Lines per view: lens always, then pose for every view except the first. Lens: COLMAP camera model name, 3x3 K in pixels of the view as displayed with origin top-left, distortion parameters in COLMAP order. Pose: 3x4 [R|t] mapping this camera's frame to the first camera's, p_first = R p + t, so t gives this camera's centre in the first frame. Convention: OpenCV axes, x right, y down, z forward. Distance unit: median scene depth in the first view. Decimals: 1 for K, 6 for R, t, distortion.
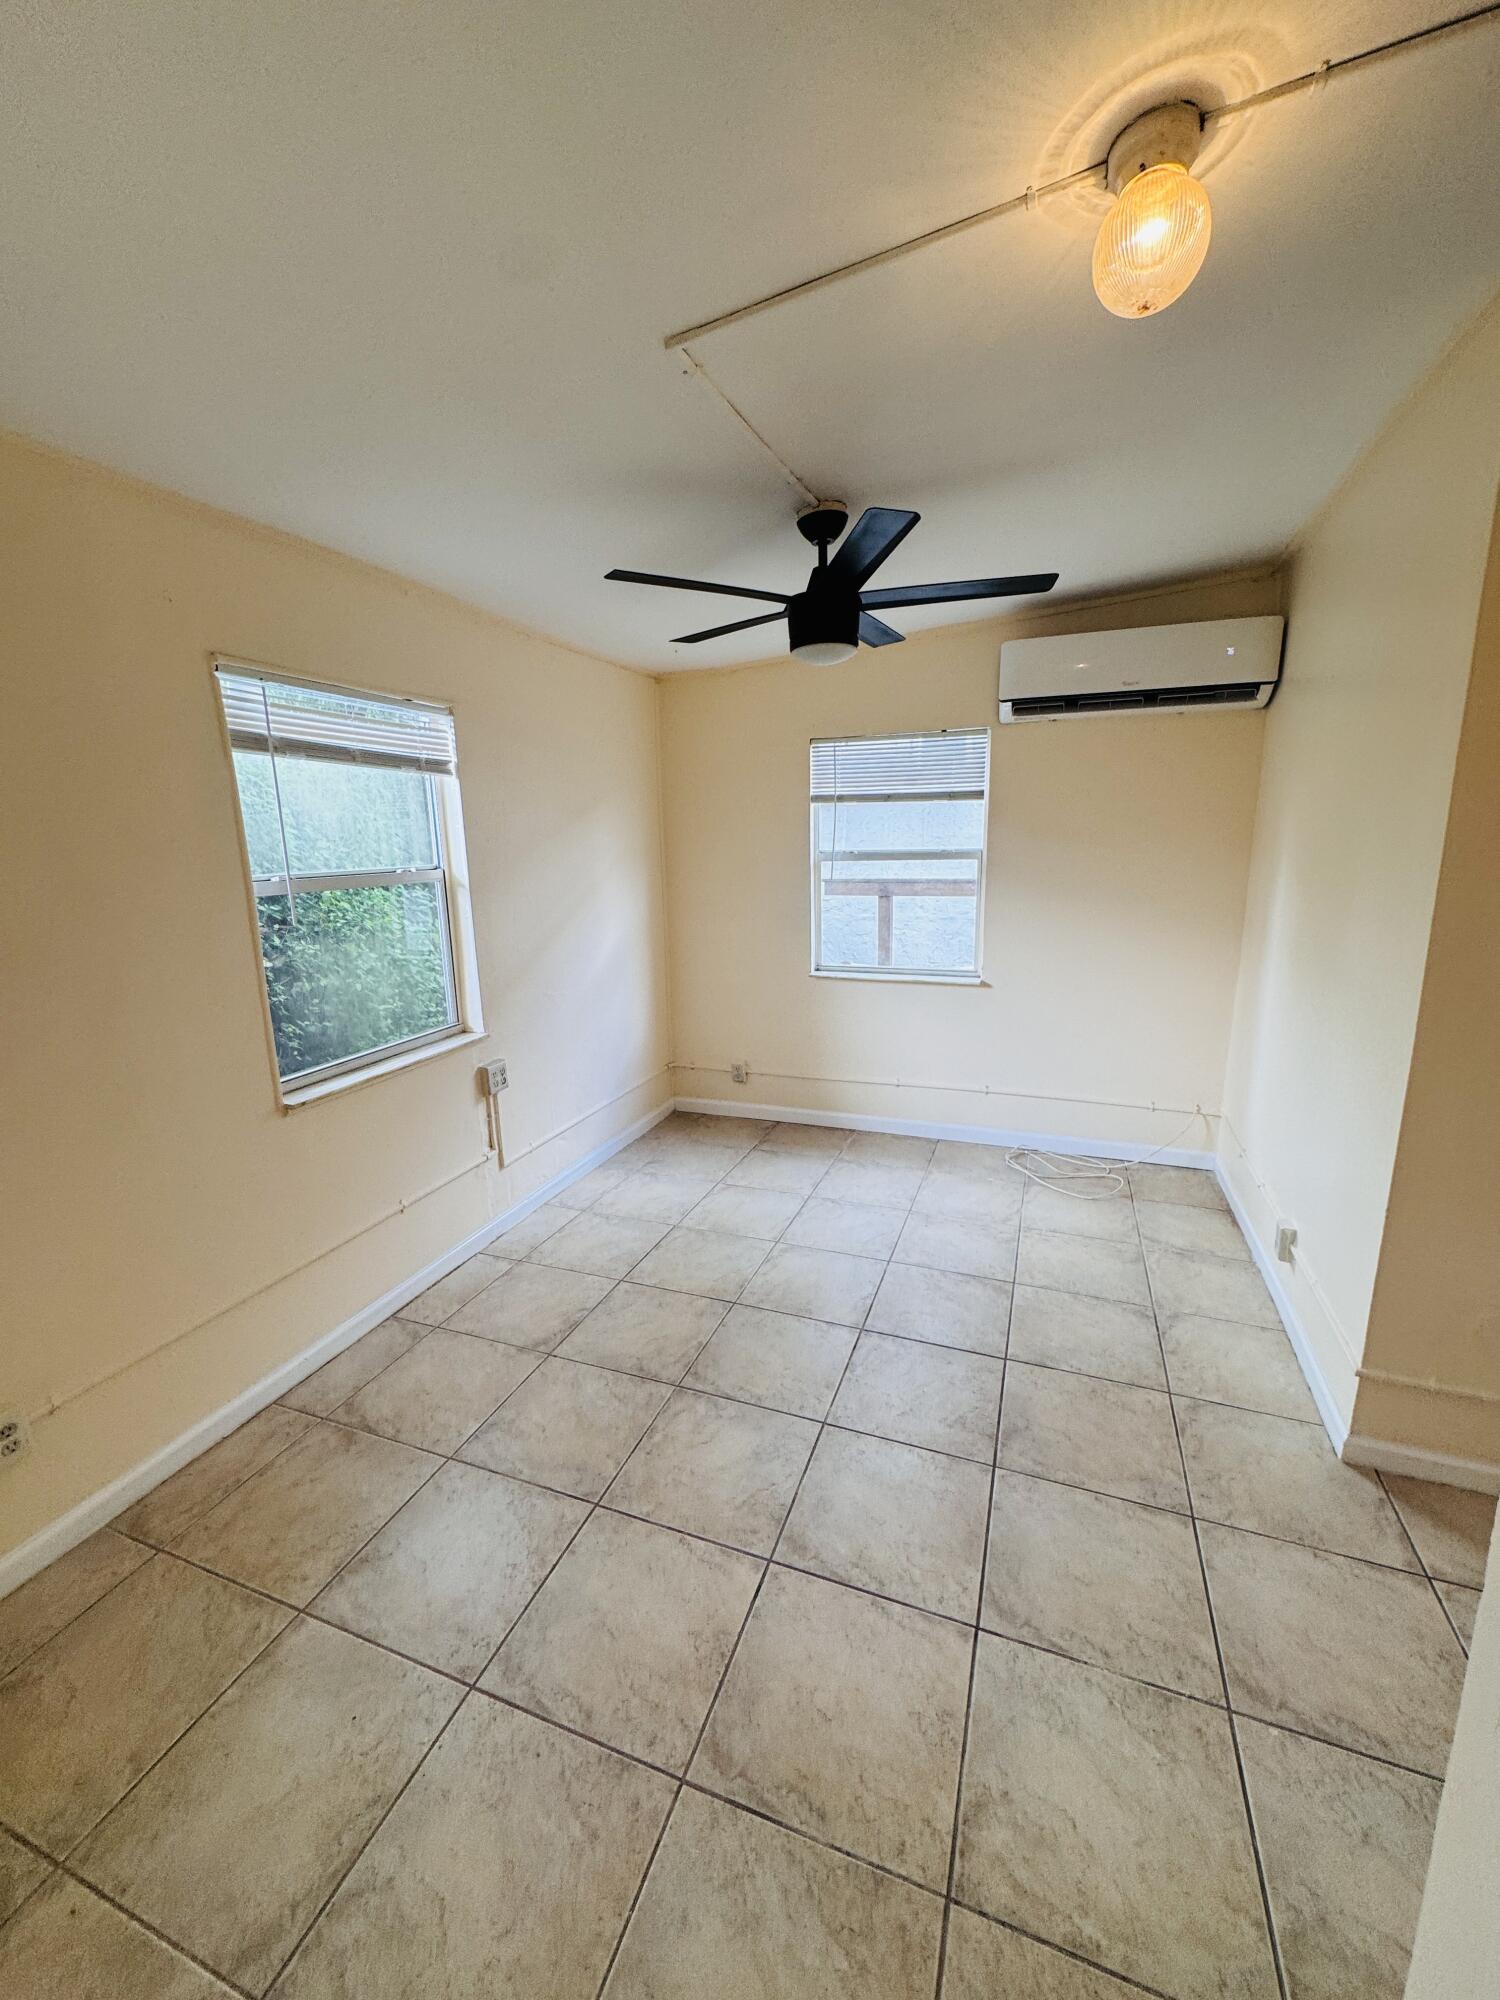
lens RADIAL K [[796.6, 0, 750.5], [0, 796.6, 1000.9], [0, 0, 1]] dist [-0.002063, 0.001277]
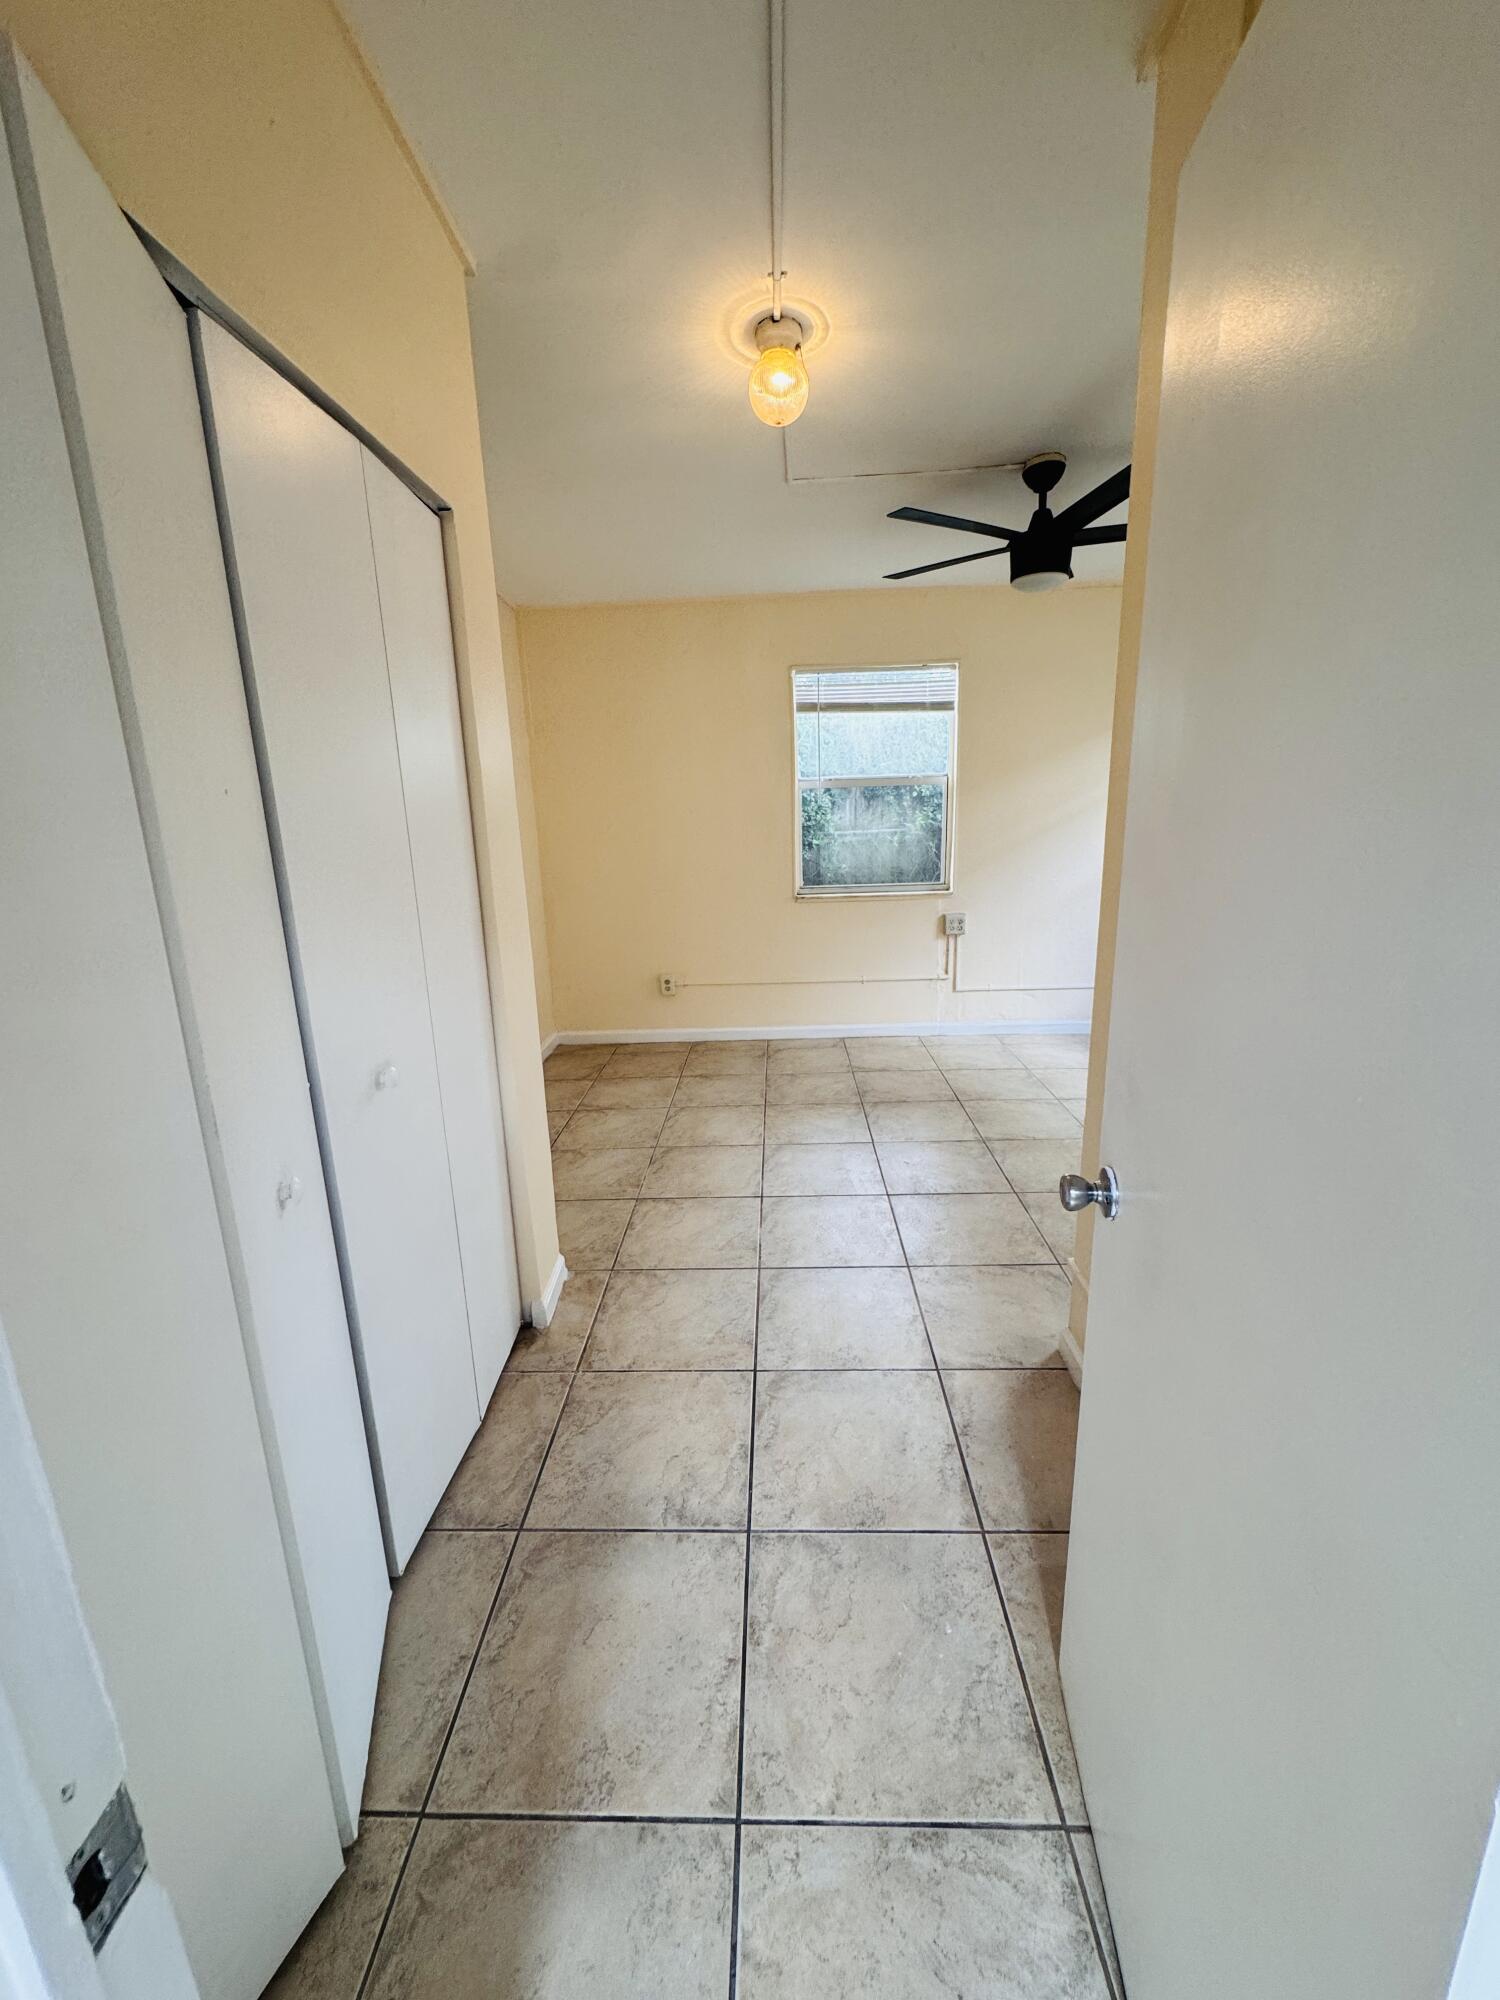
lens RADIAL K [[796.6, 0, 750.0], [0, 796.6, 1002.4], [0, 0, 1]] dist [-0.002063, 0.001277]
pose [[0.329085, 0.236232, -0.914274, 1.281904], [-0.169707, 0.967234, 0.188831, 0.033544], [0.928926, 0.093017, 0.358392, 0.221330]]
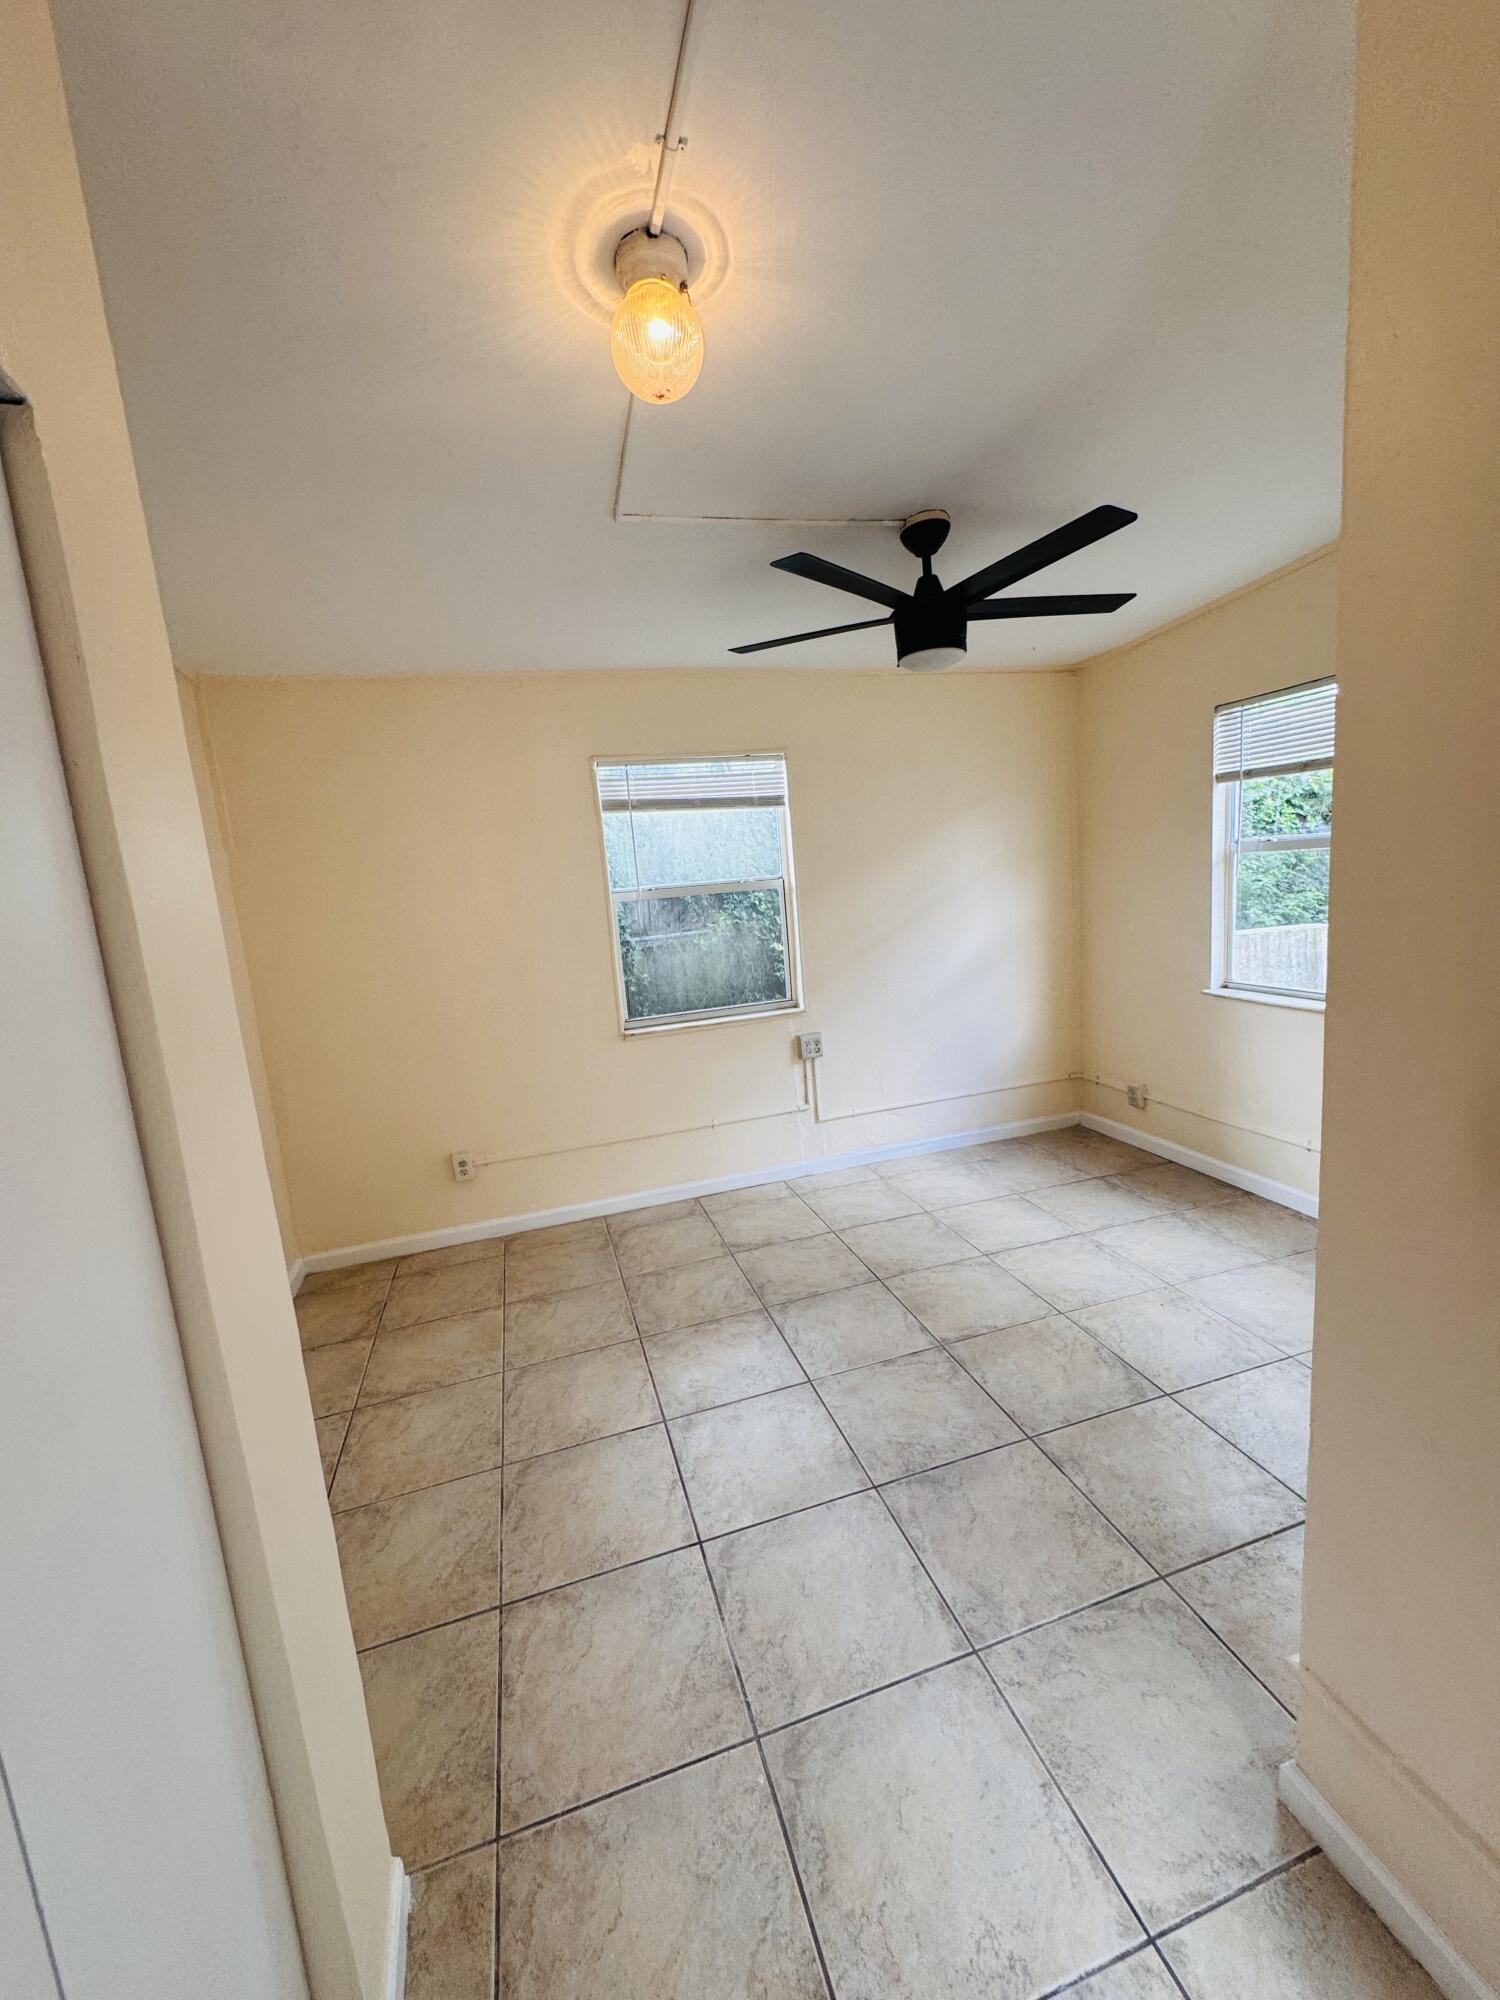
lens RADIAL K [[796.6, 0, 749.2], [0, 796.6, 1001.7], [0, 0, 1]] dist [-0.002063, 0.001277]
pose [[0.611589, 0.099348, -0.784913, 0.828852], [-0.095820, 0.994083, 0.051162, -0.037507], [0.785352, 0.043920, 0.617490, 0.225954]]
